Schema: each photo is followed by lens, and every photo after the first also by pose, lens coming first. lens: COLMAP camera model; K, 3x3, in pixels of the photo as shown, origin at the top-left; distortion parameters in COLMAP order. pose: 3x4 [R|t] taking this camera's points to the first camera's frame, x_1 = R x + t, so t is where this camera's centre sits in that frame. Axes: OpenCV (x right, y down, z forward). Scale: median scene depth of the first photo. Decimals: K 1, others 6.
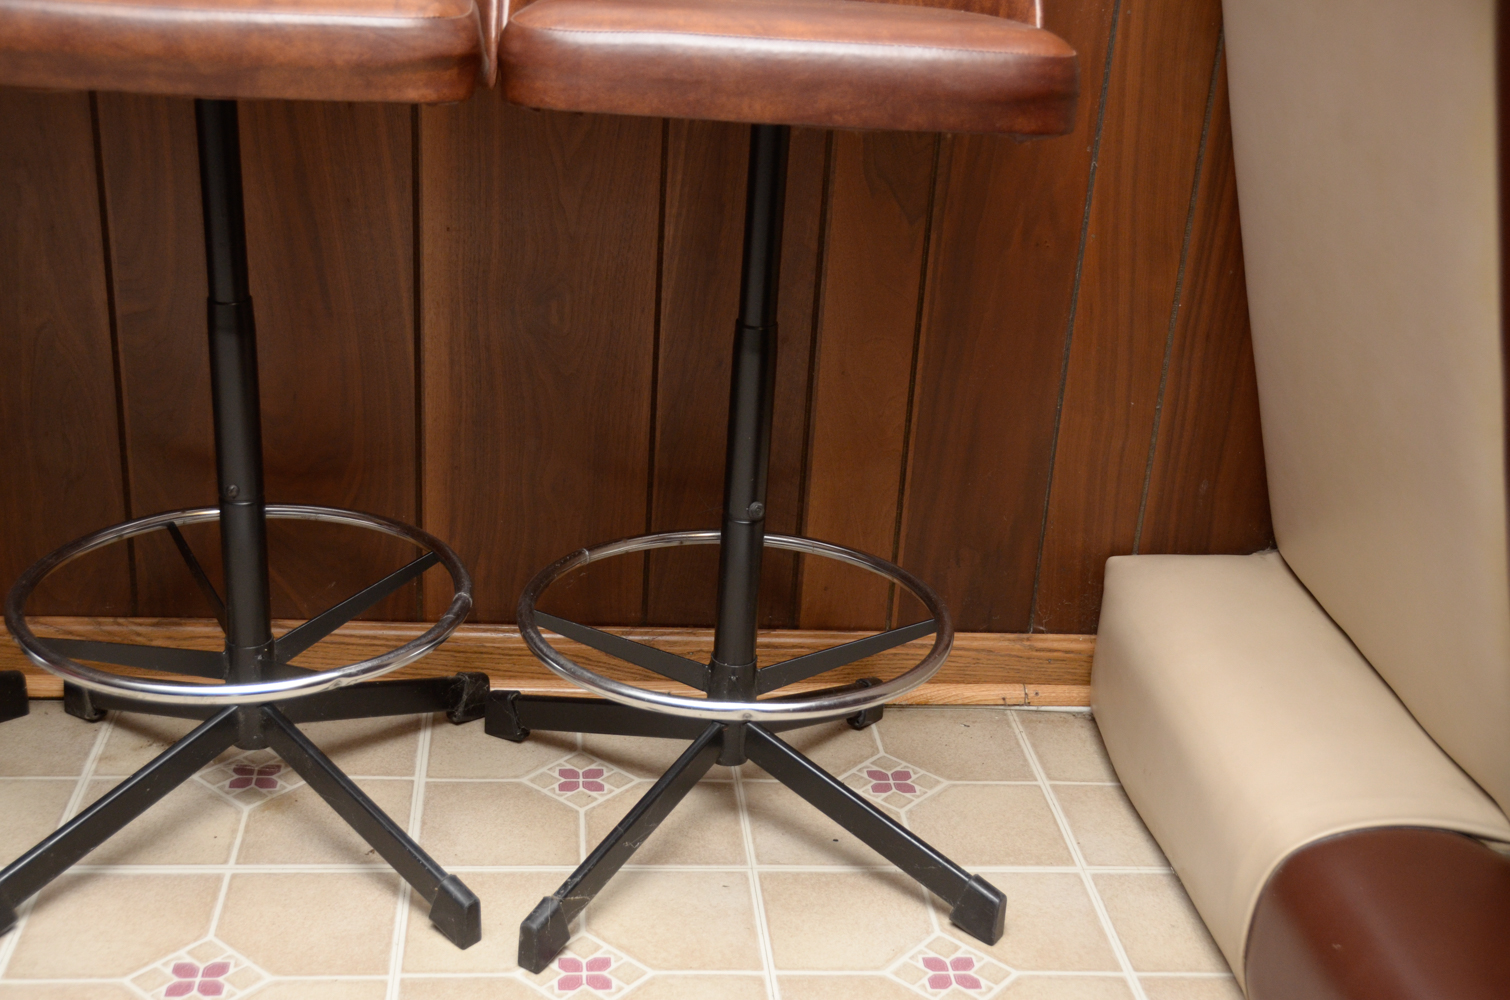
lens RADIAL K [[1880.8, 0, 747.5], [0, 1880.8, 561.7], [0, 0, 1]] dist [0.080939, 0.035830]
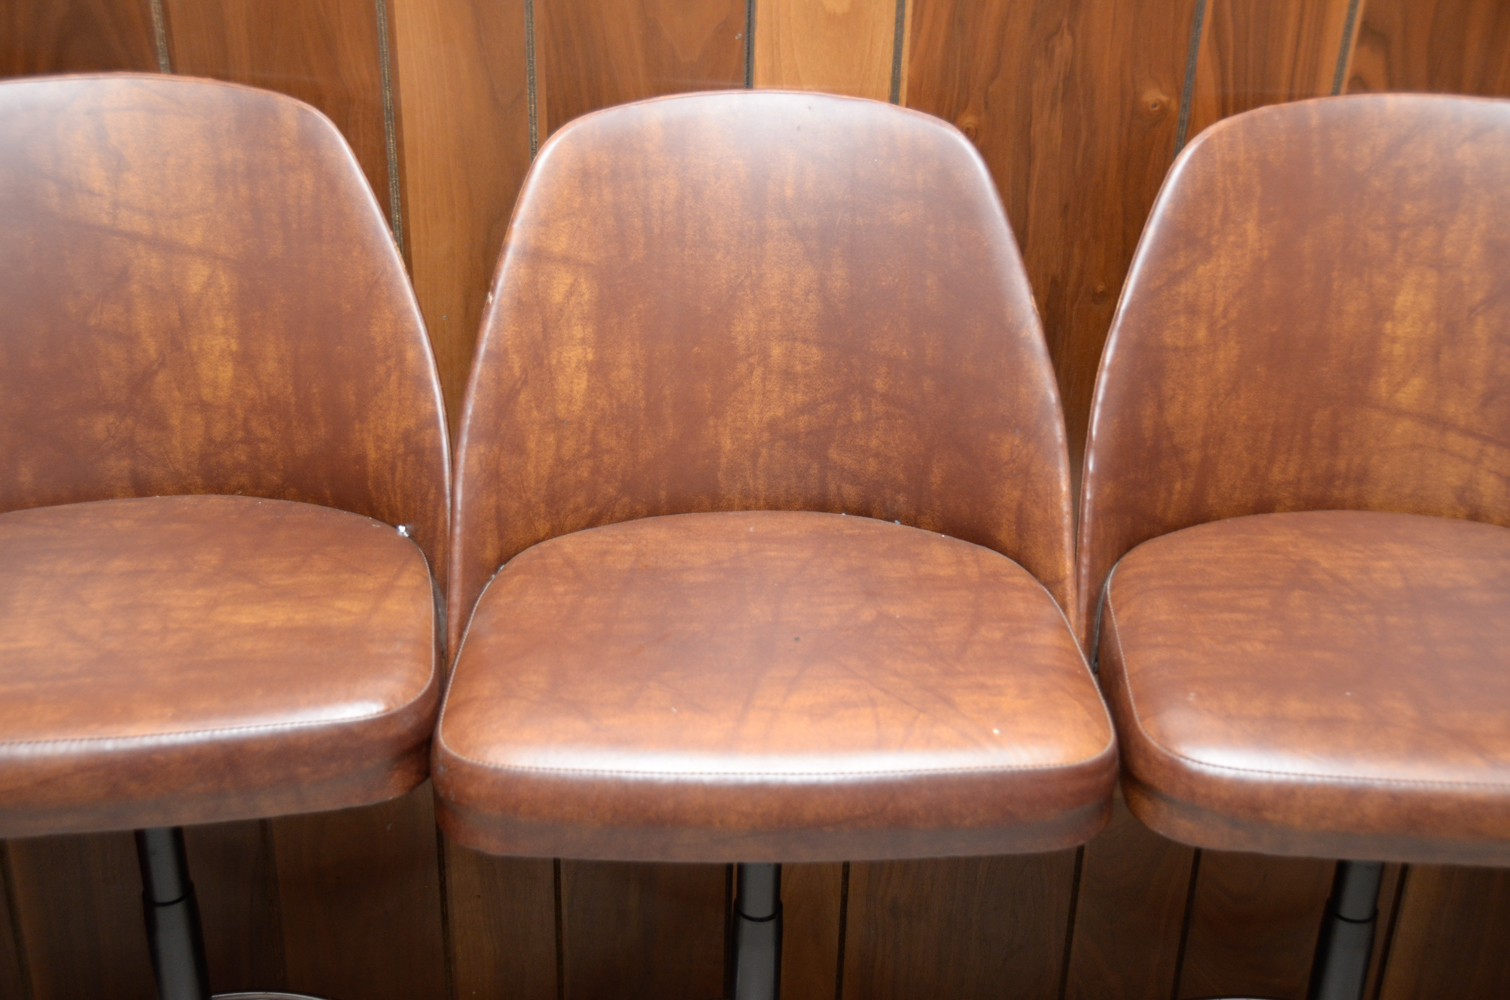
lens RADIAL K [[1916.4, 0, 733.7], [0, 1916.4, 541.5], [0, 0, 1]] dist [0.016971, 0.387761]
pose [[0.993213, 0.017016, -0.115060, -0.394554], [-0.006719, 0.995982, 0.089299, -0.334014], [0.116118, -0.087919, 0.989337, 0.067911]]
